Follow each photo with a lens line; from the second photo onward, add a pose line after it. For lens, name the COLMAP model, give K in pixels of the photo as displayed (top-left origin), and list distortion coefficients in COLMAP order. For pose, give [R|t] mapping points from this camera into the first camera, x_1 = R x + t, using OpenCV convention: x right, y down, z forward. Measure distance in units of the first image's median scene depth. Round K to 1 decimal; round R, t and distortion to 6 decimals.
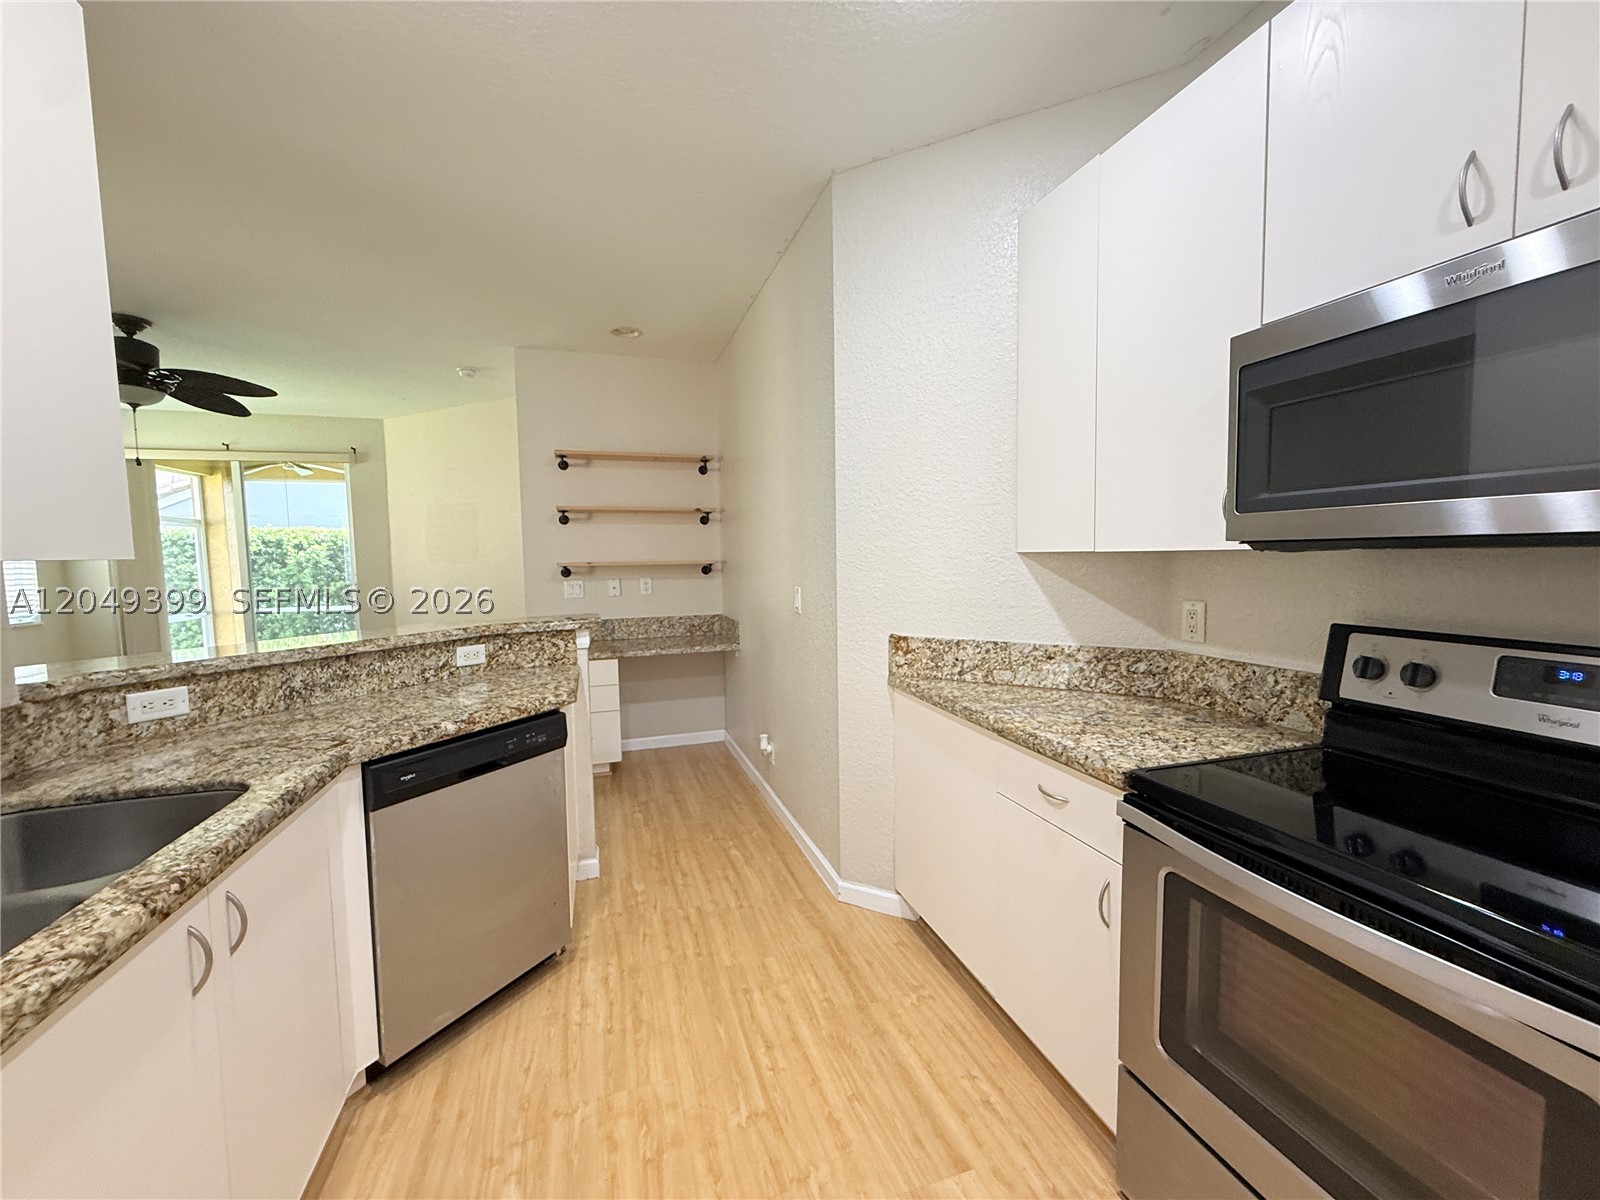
lens RADIAL K [[643.9, 0, 792.8], [0, 643.9, 599.1], [0, 0, 1]] dist [0.003527, -0.000349]
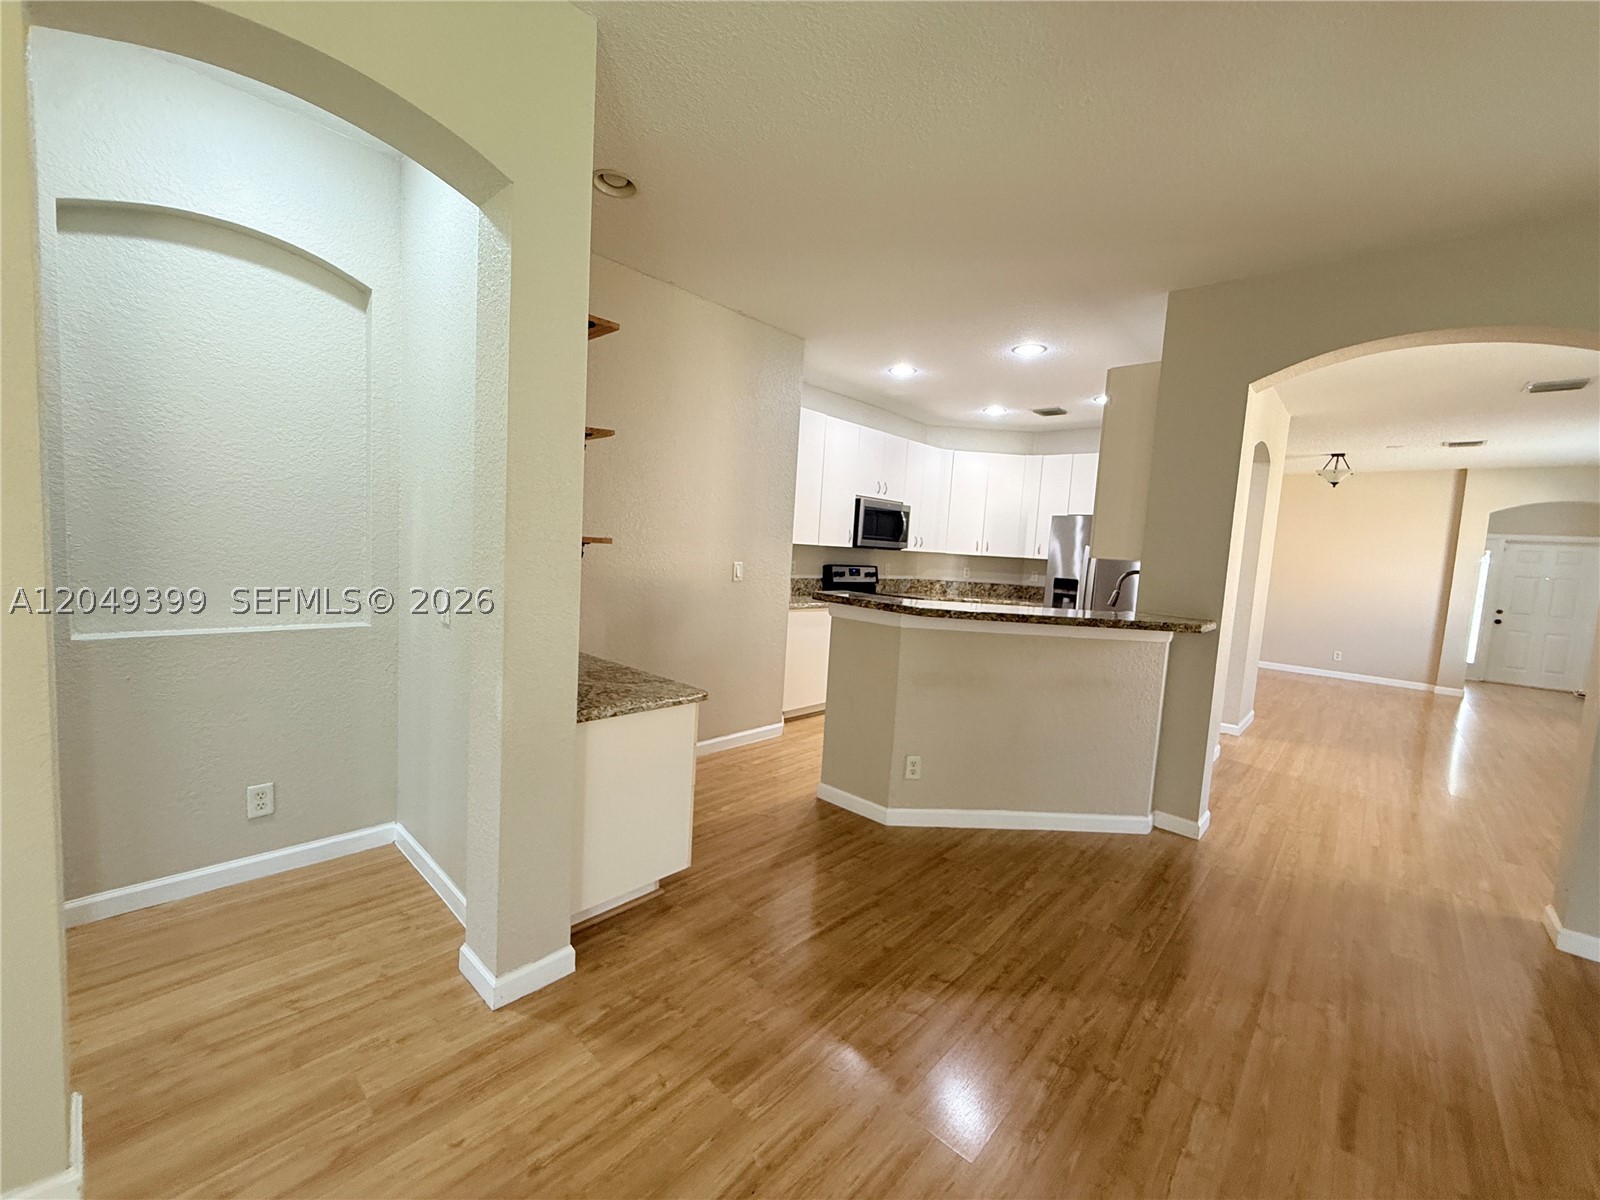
lens RADIAL K [[643.9, 0, 795.5], [0, 643.9, 598.9], [0, 0, 1]] dist [0.003527, -0.000349]
pose [[-0.499874, -0.086279, 0.861790, -1.793004], [0.008297, 0.994503, 0.104379, -0.120137], [-0.866059, 0.059326, -0.496410, 2.243136]]
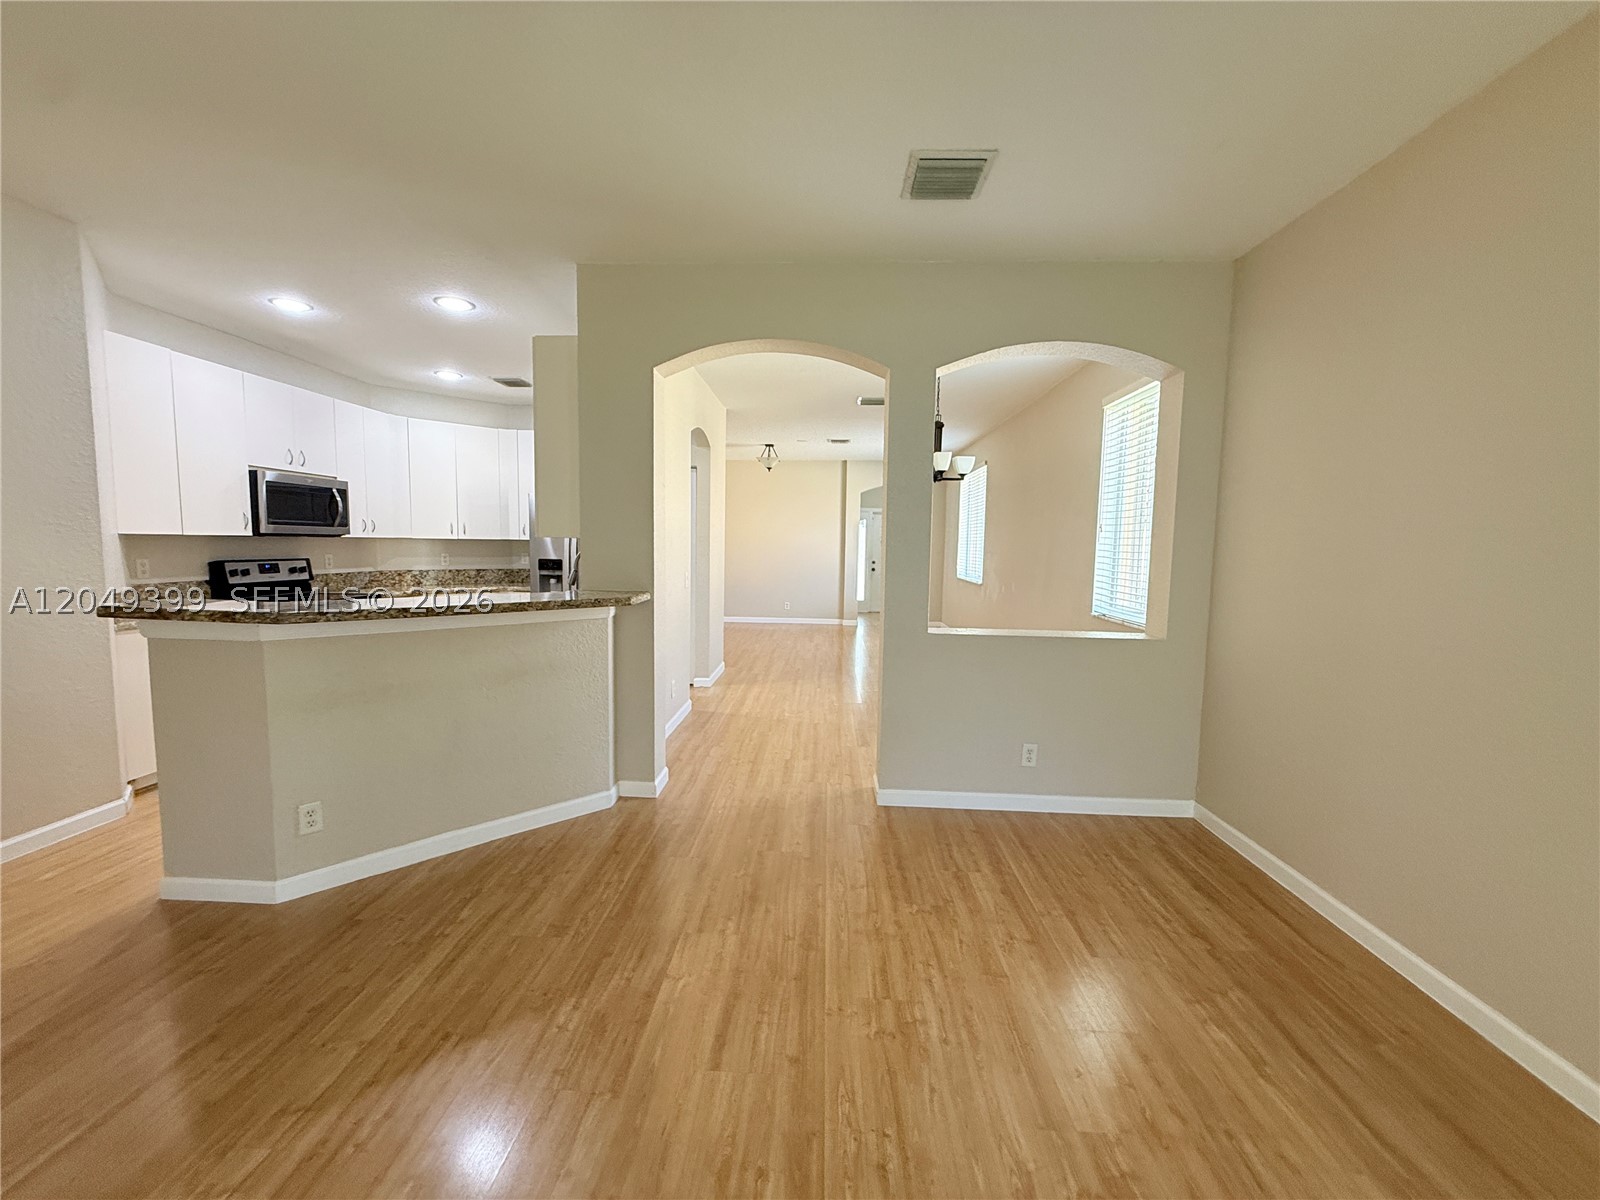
lens RADIAL K [[643.9, 0, 799.2], [0, 643.9, 597.9], [0, 0, 1]] dist [0.003527, -0.000349]
pose [[-0.938323, -0.026943, 0.344709, -1.886038], [0.024426, 0.989303, 0.143816, -0.107828], [-0.344896, 0.143365, -0.927628, 1.999115]]
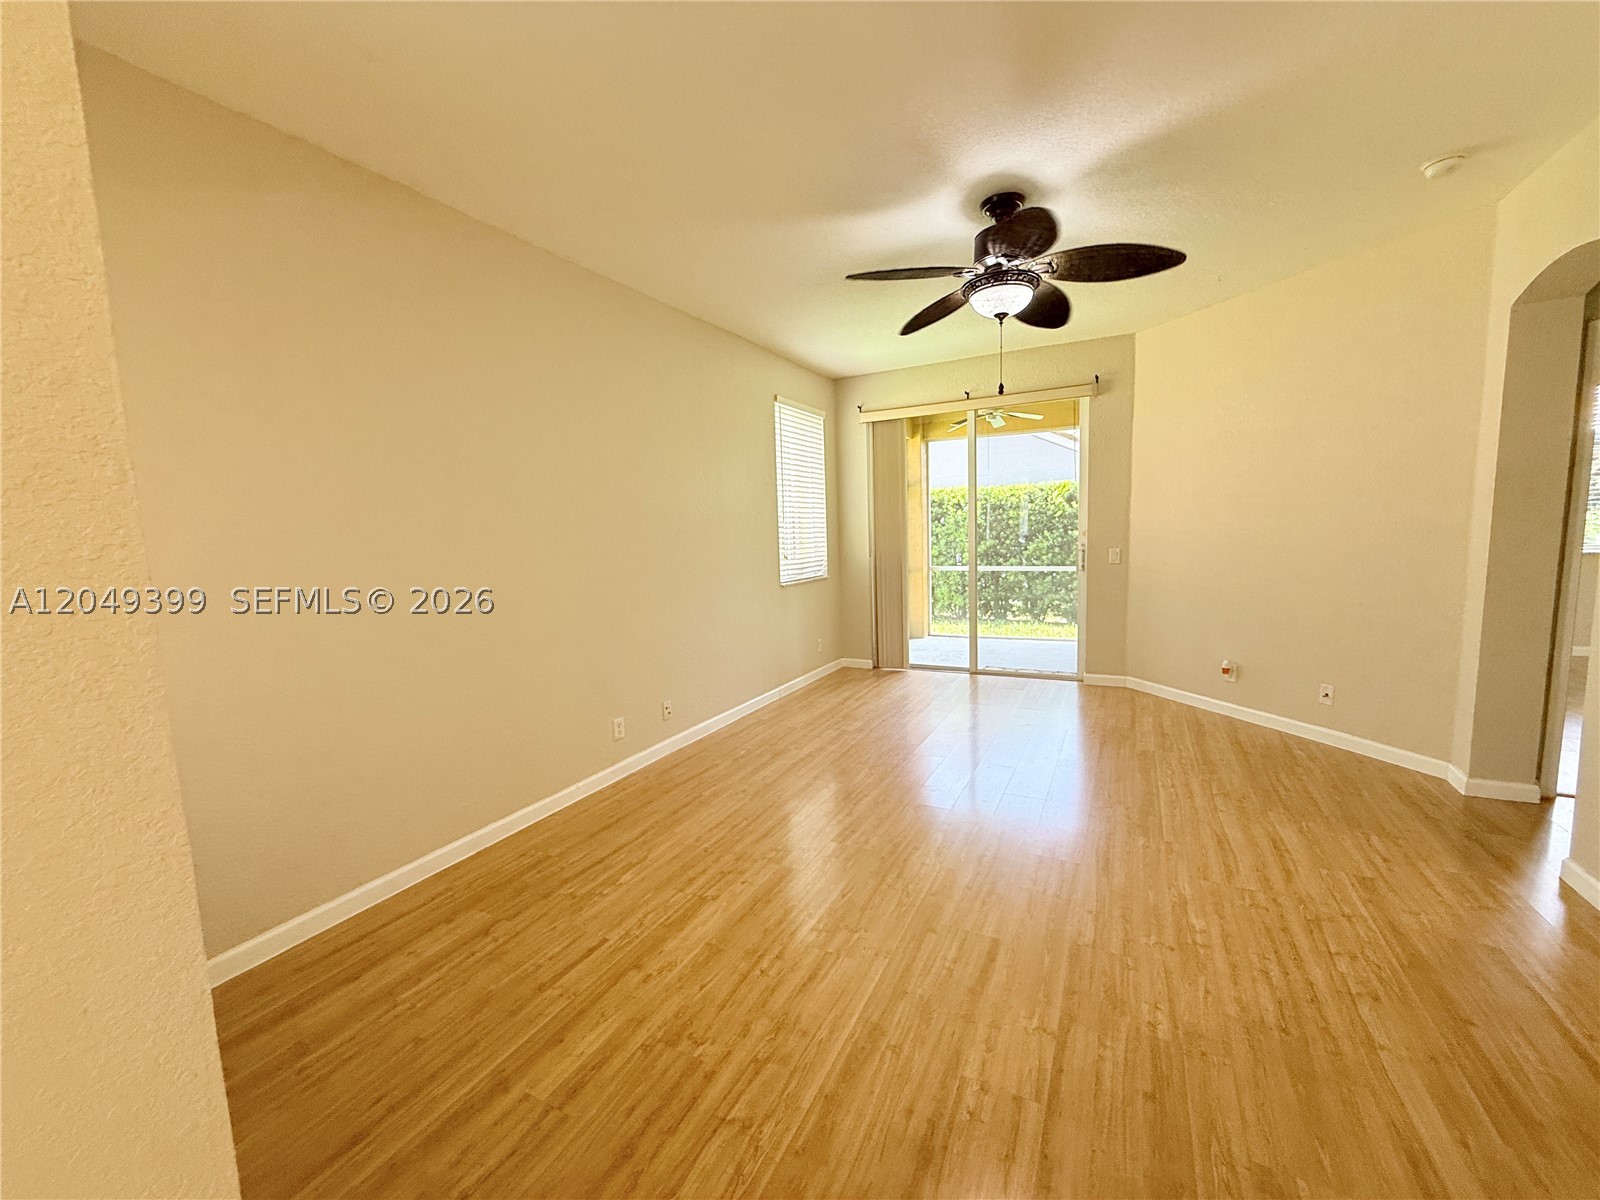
lens RADIAL K [[643.9, 0, 792.9], [0, 643.9, 599.8], [0, 0, 1]] dist [0.003527, -0.000349]
pose [[0.704312, 0.075156, -0.705901, -1.079223], [-0.029296, 0.996610, 0.076877, -0.019123], [0.709286, -0.033466, 0.704126, 0.457761]]
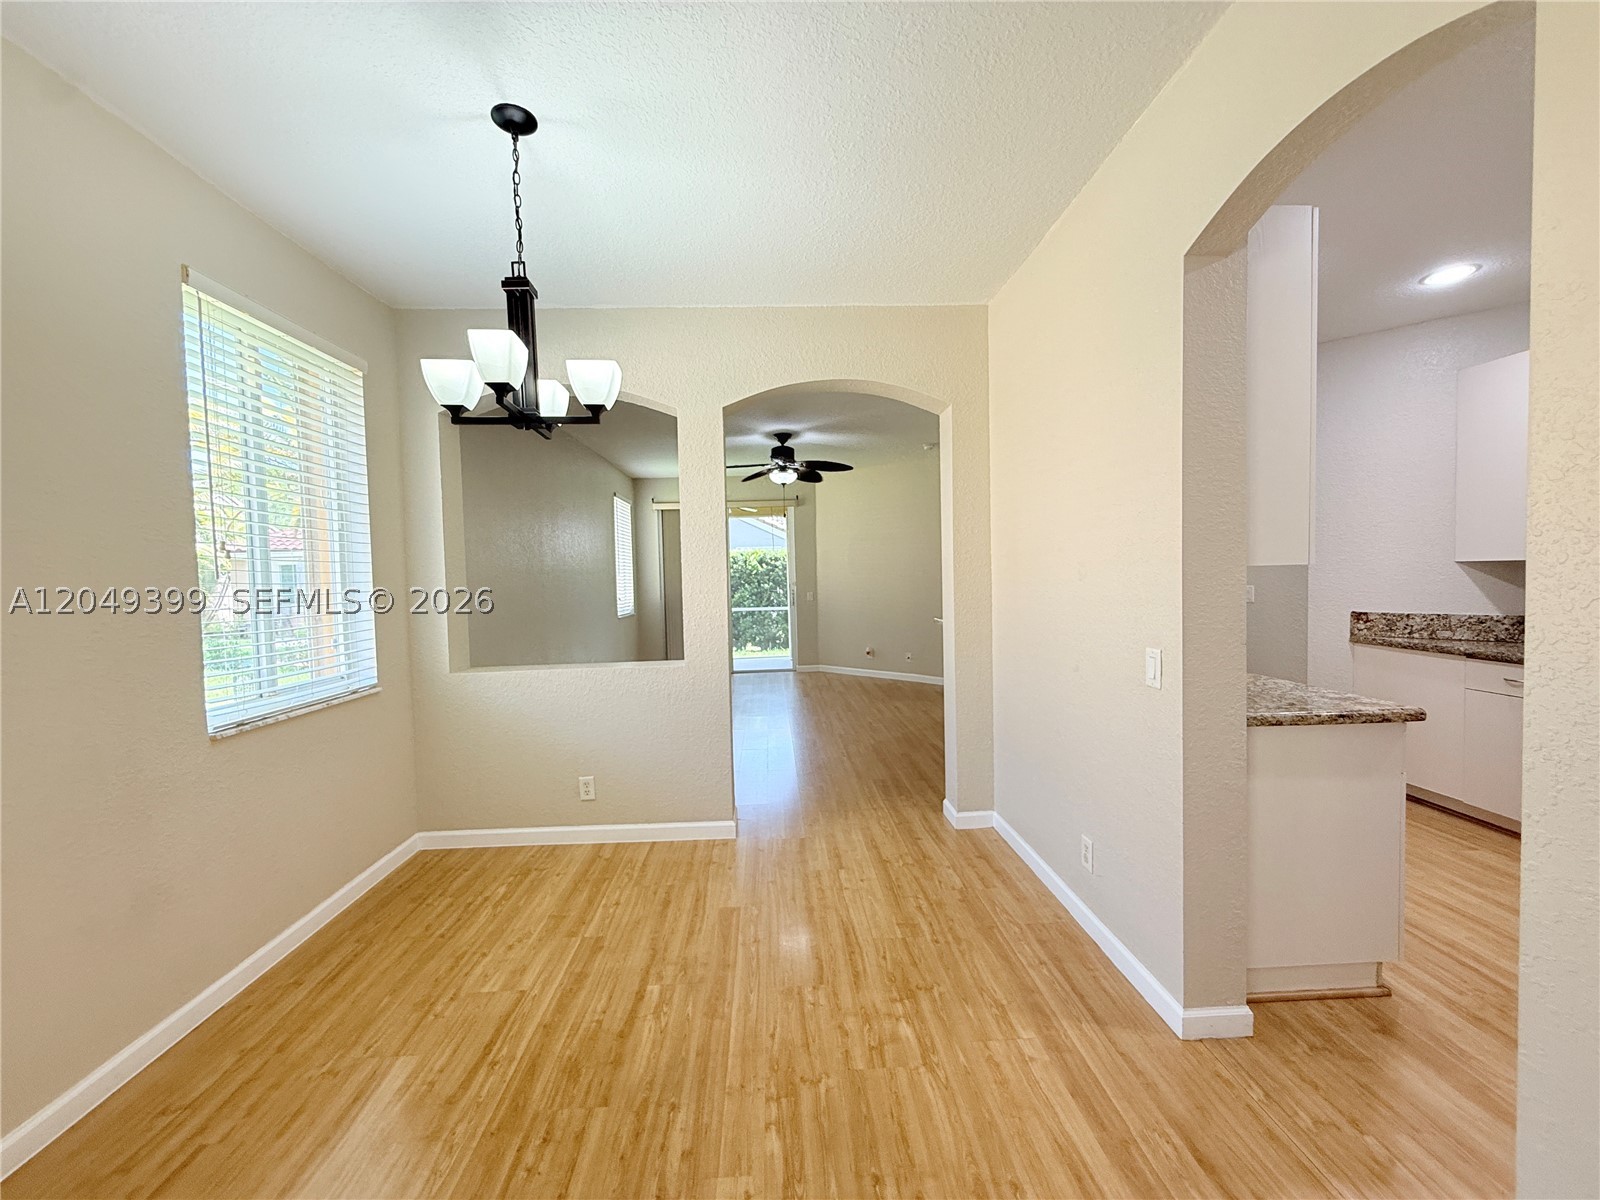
lens RADIAL K [[643.9, 0, 798.0], [0, 643.9, 576.4], [0, 0, 1]] dist [0.003527, -0.000349]
pose [[0.965770, -0.005398, -0.259343, -0.920277], [-0.009875, 0.998294, -0.057551, 0.085612], [0.259211, 0.058142, 0.964069, -1.147195]]
